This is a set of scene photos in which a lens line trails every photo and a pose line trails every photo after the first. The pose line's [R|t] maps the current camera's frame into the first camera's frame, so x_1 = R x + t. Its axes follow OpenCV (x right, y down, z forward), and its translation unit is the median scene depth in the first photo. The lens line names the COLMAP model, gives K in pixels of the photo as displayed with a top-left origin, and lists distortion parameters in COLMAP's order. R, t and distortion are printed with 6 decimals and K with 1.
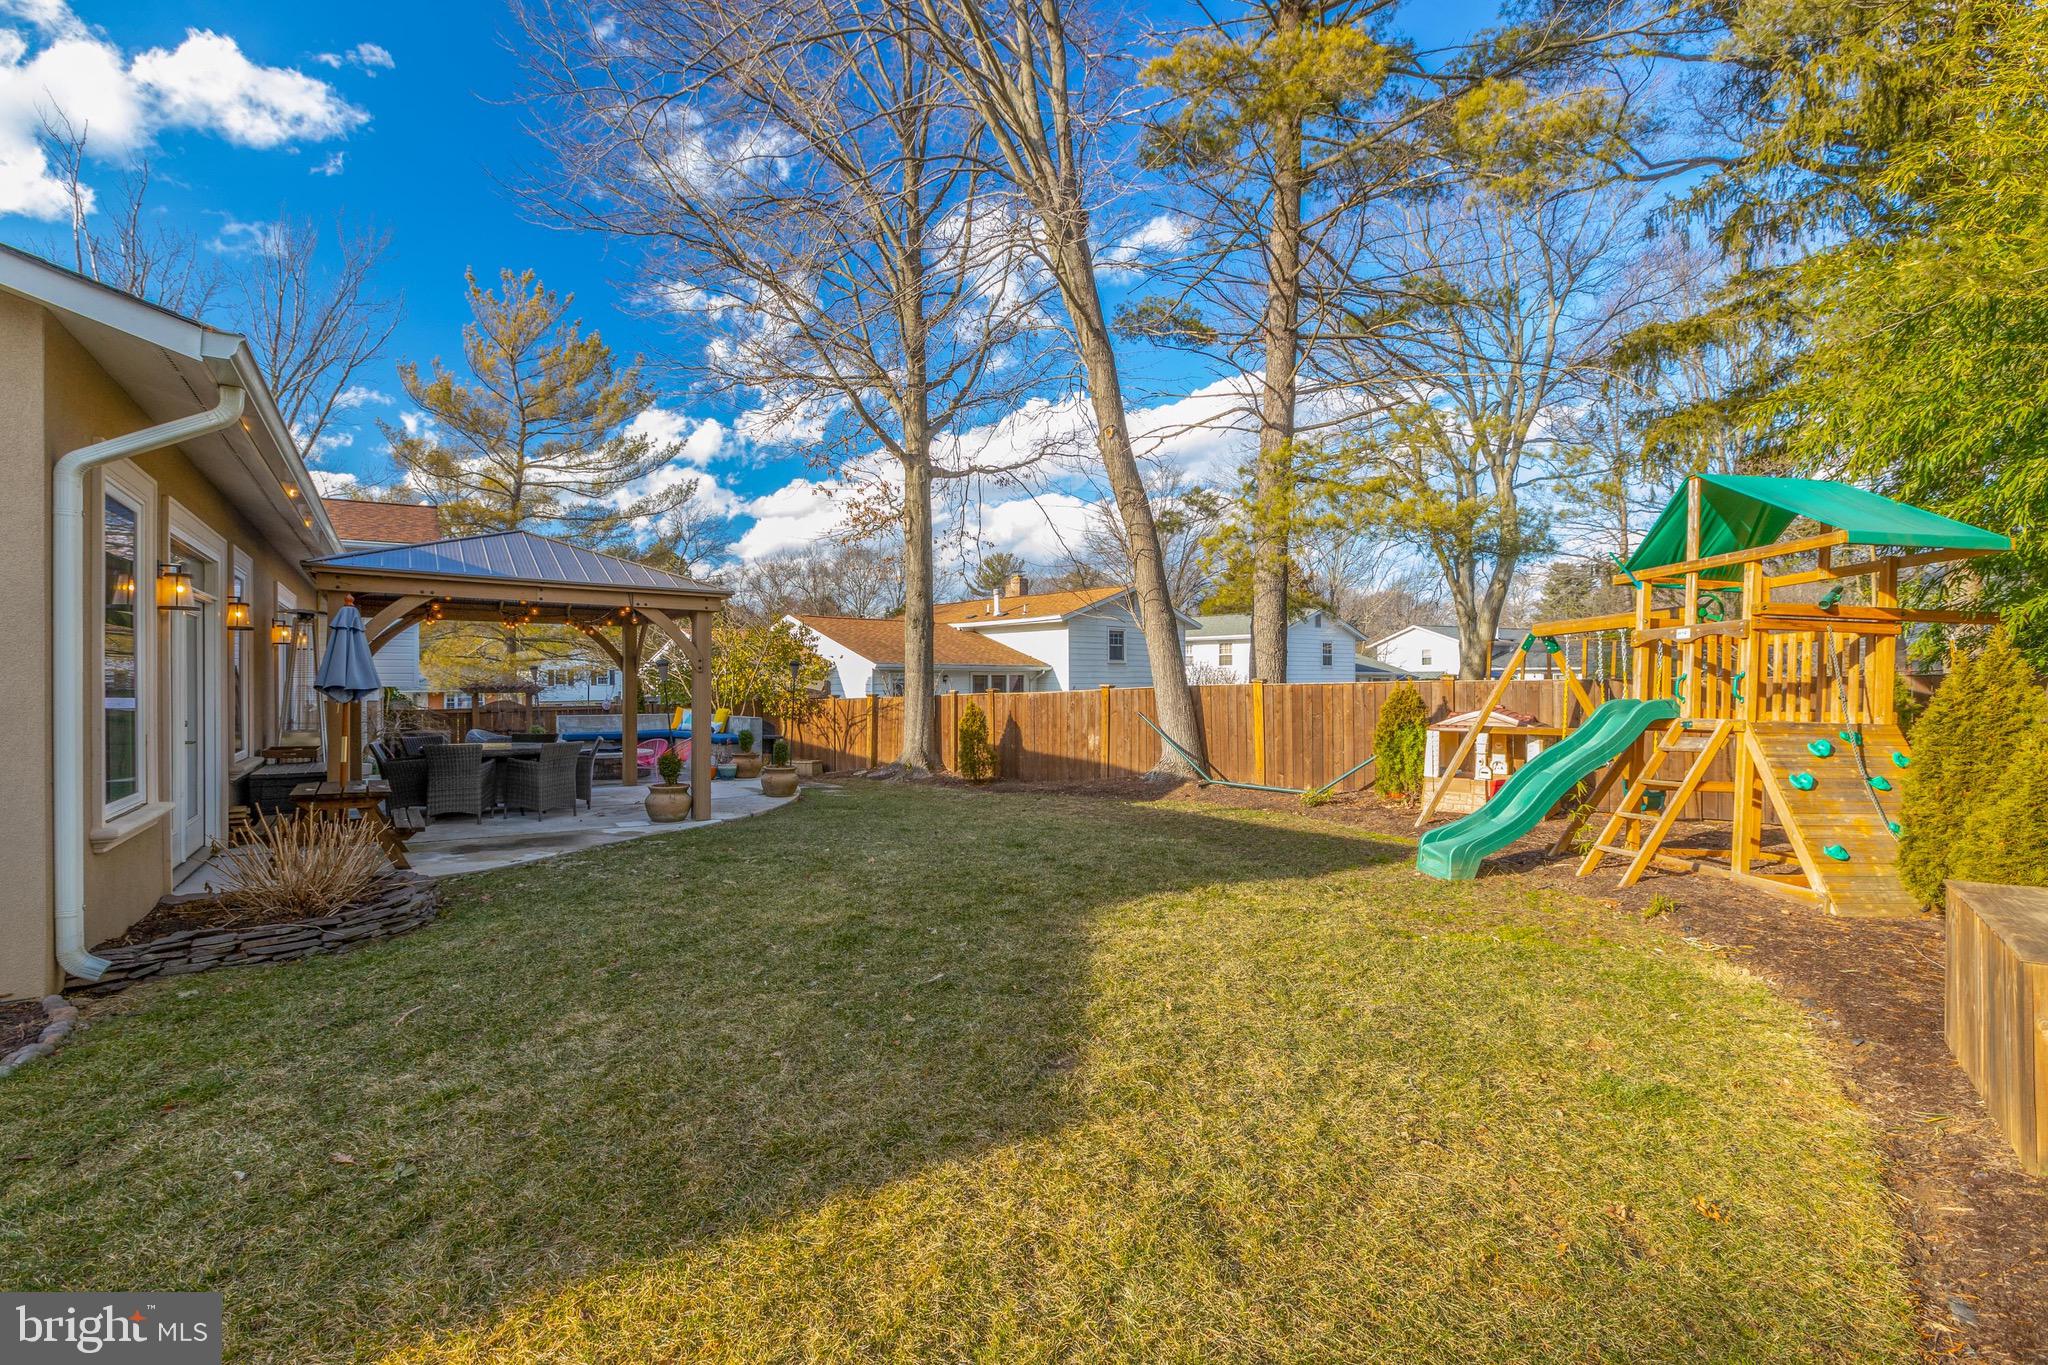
lens RADIAL K [[914.9, 0, 1037.3], [0, 914.9, 693.0], [0, 0, 1]] dist [-0.006618, -0.000811]
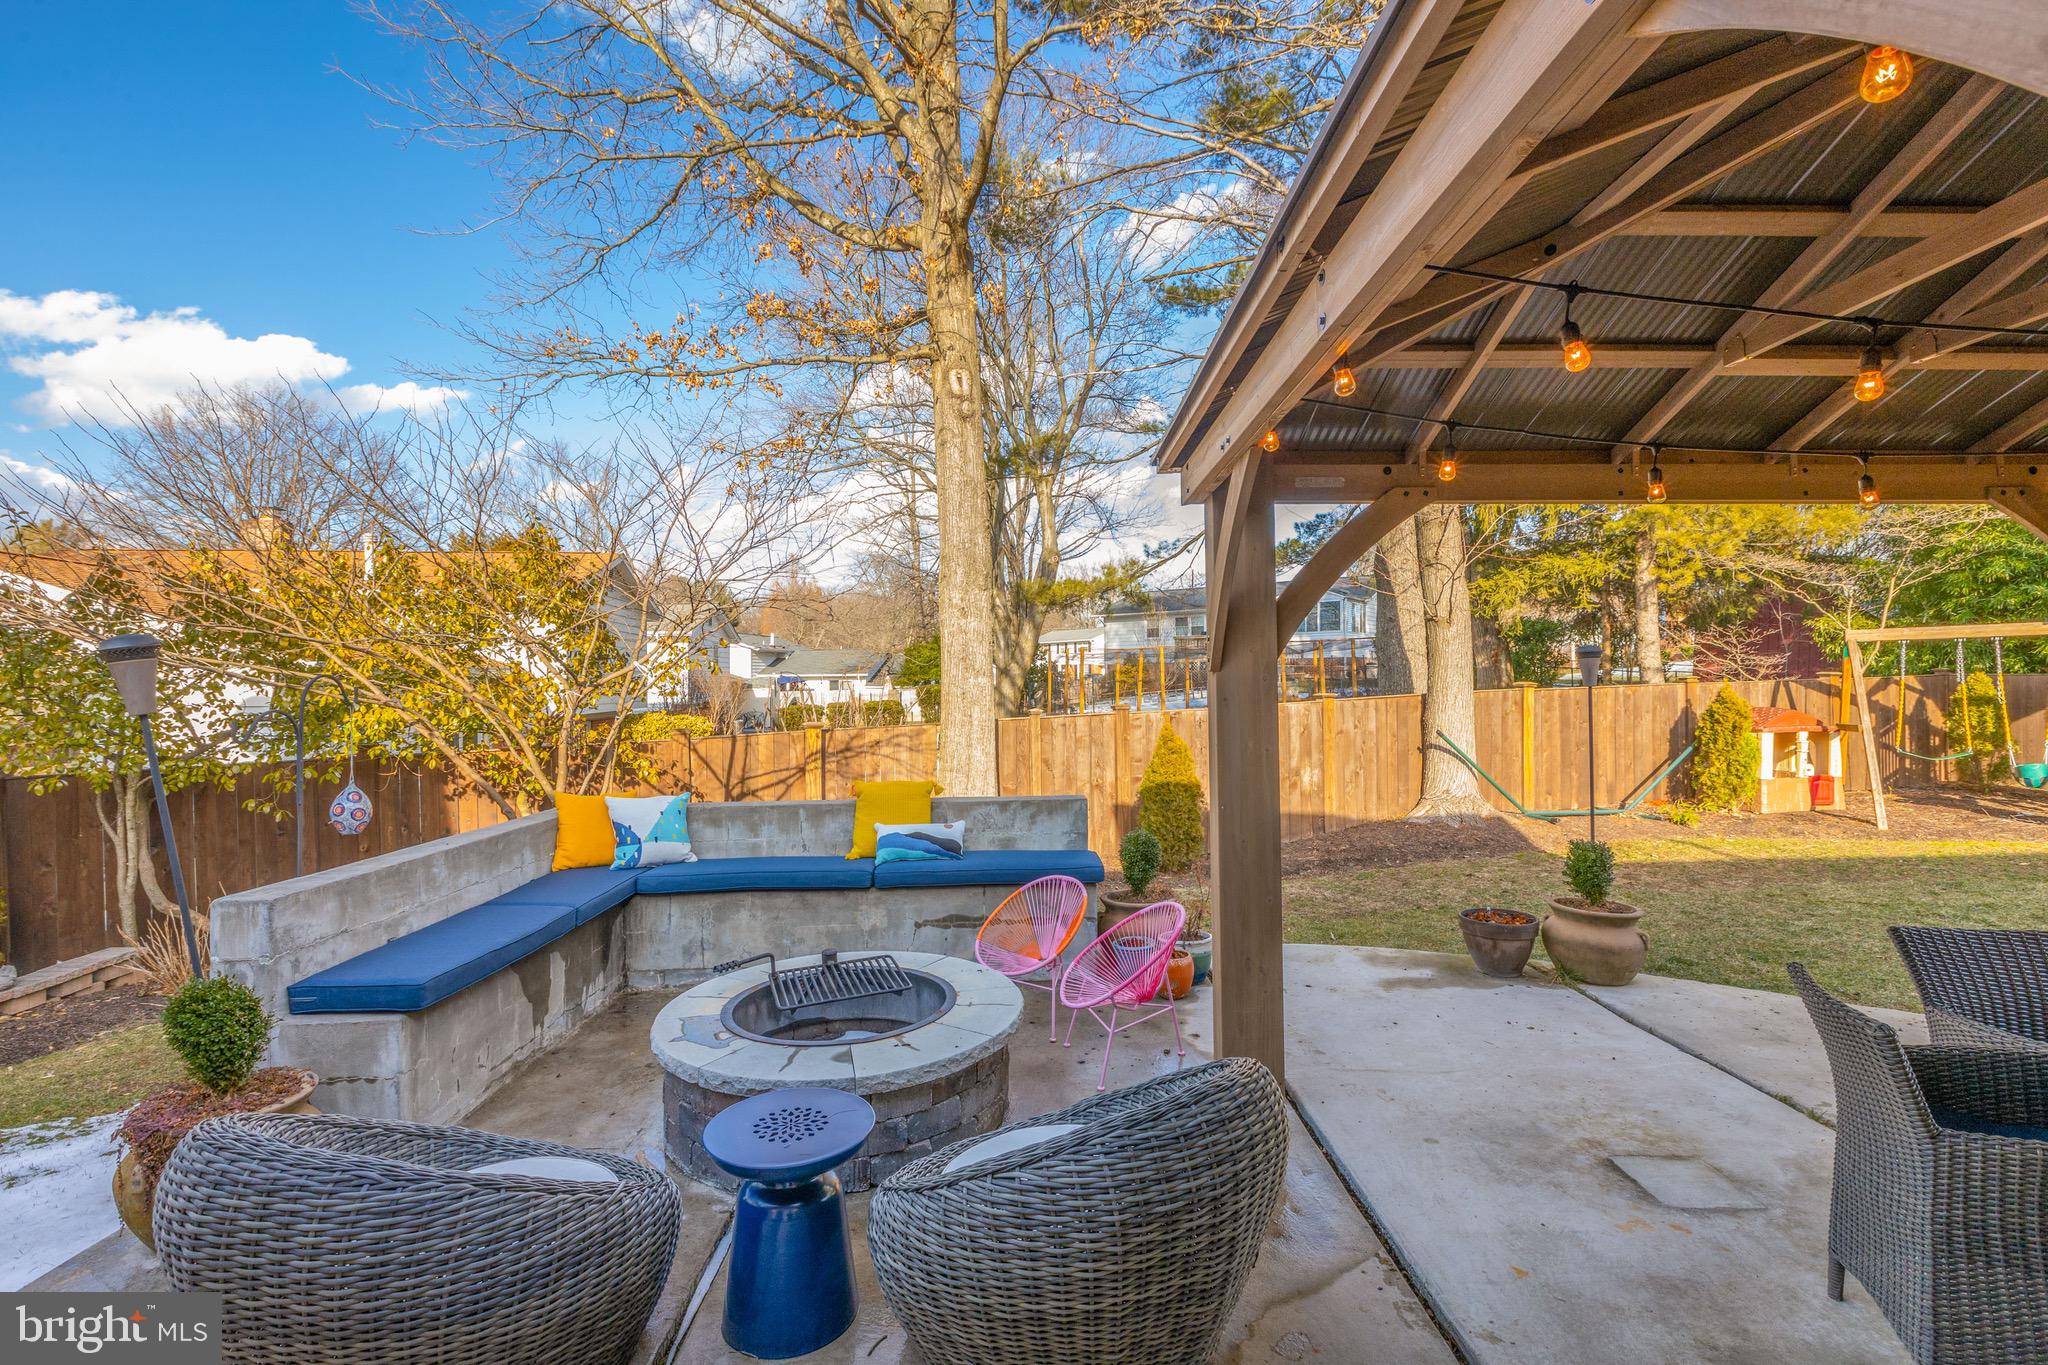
lens RADIAL K [[914.9, 0, 1029.3], [0, 914.9, 679.0], [0, 0, 1]] dist [-0.006618, -0.000811]
pose [[0.577903, -0.001872, 0.816103, -0.534275], [0.023056, 0.999636, -0.014034, -0.013843], [-0.815779, 0.026926, 0.577736, 0.685290]]
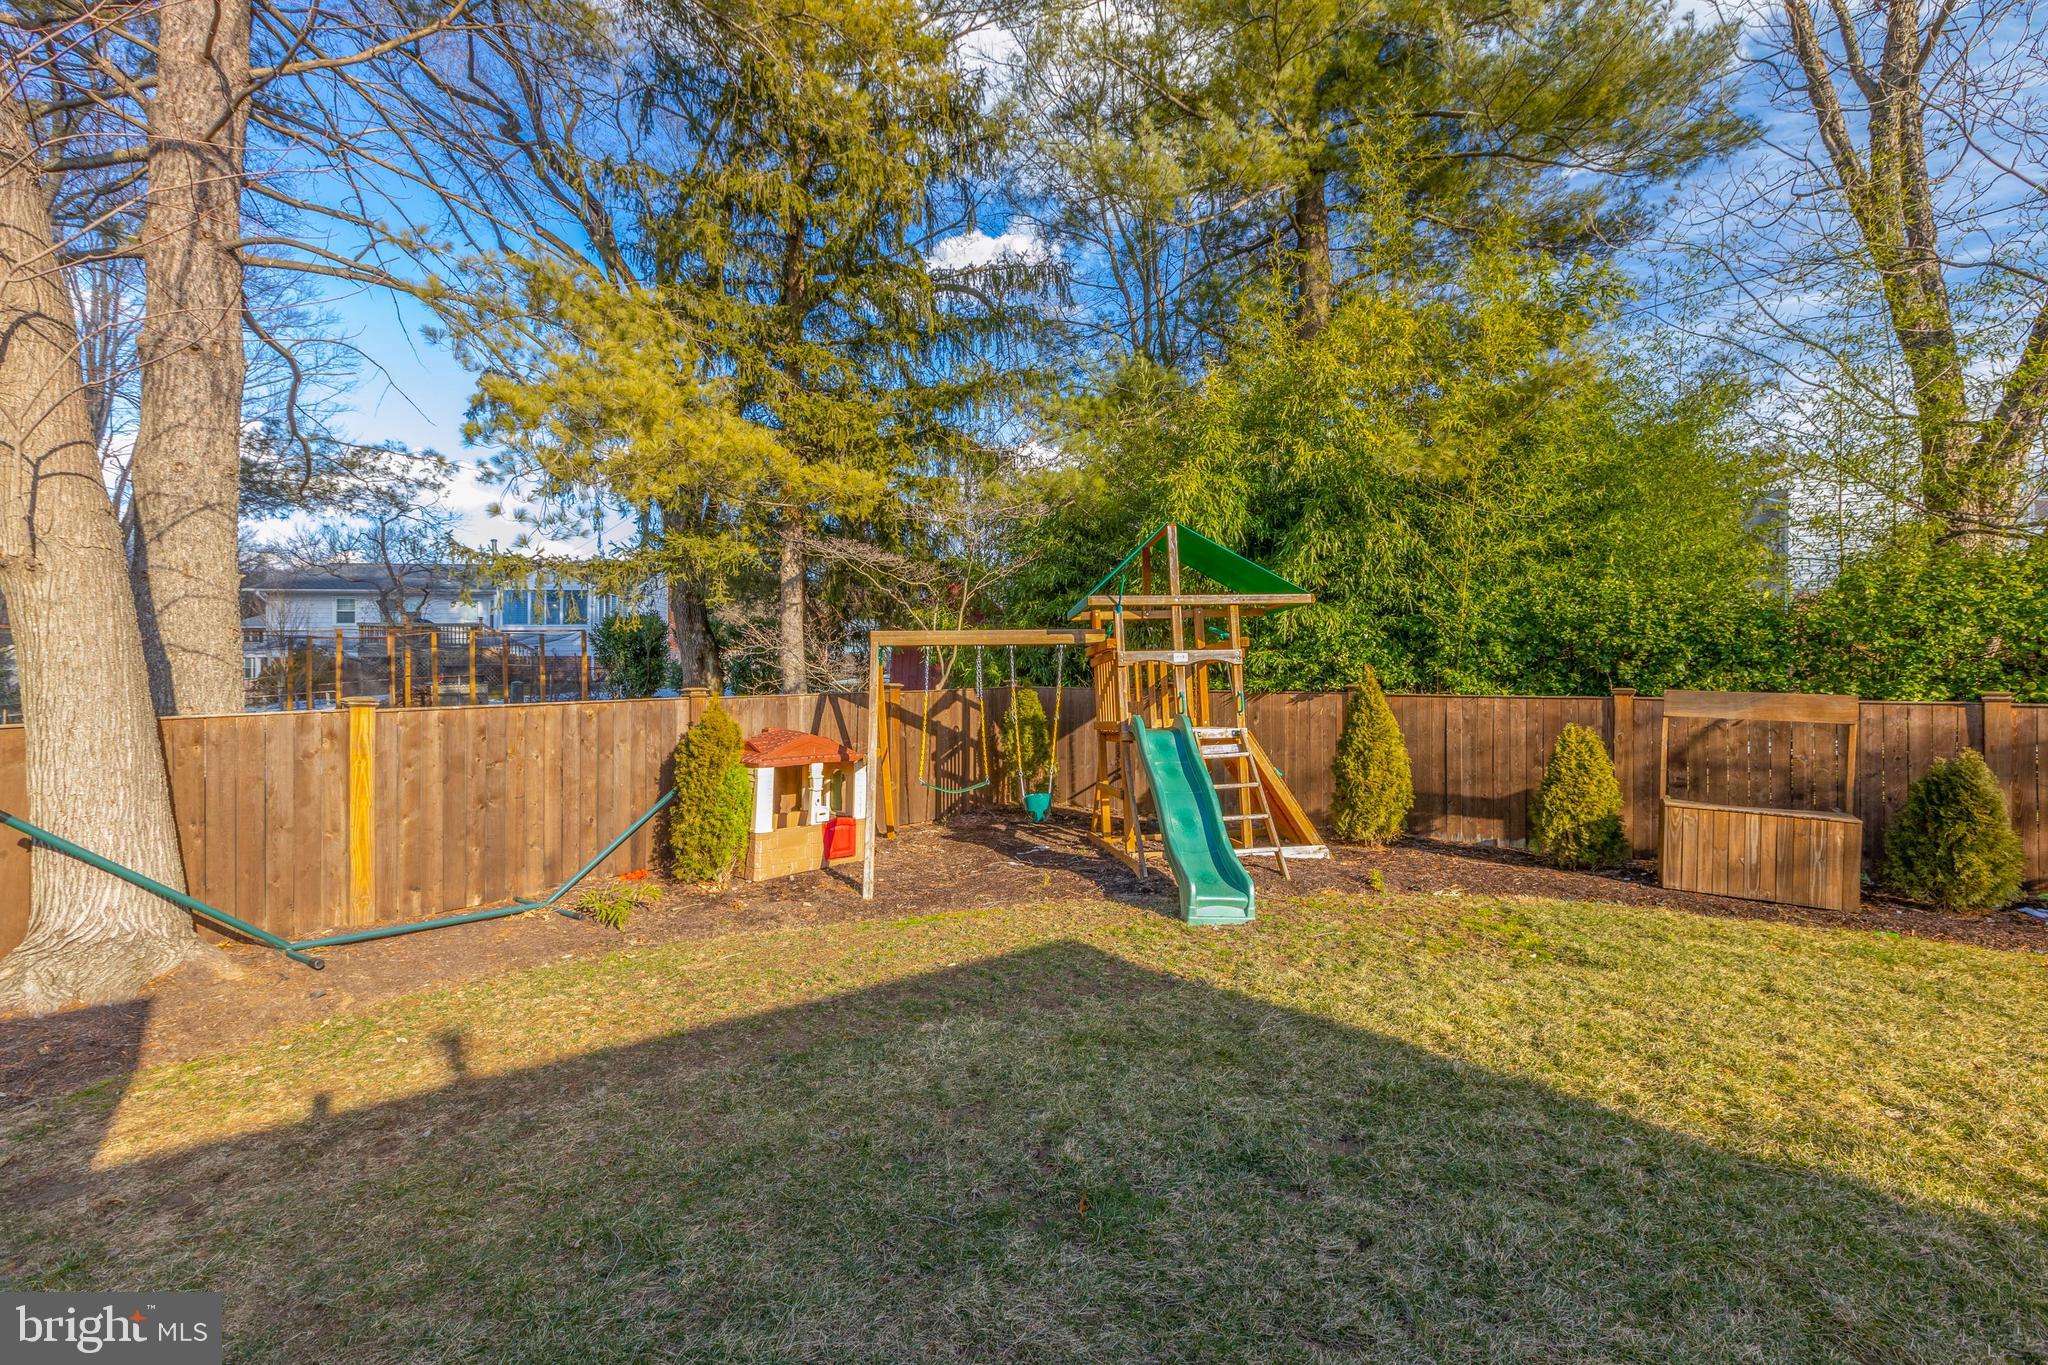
lens RADIAL K [[913.6, 0, 1024.6], [0, 913.6, 685.7], [0, 0, 1]] dist [0.009283, -0.000071]
pose [[-0.055234, -0.002054, 0.998471, -0.189008], [0.015512, 0.999875, 0.002915, -0.014286], [-0.998353, 0.015650, -0.055196, 0.529127]]
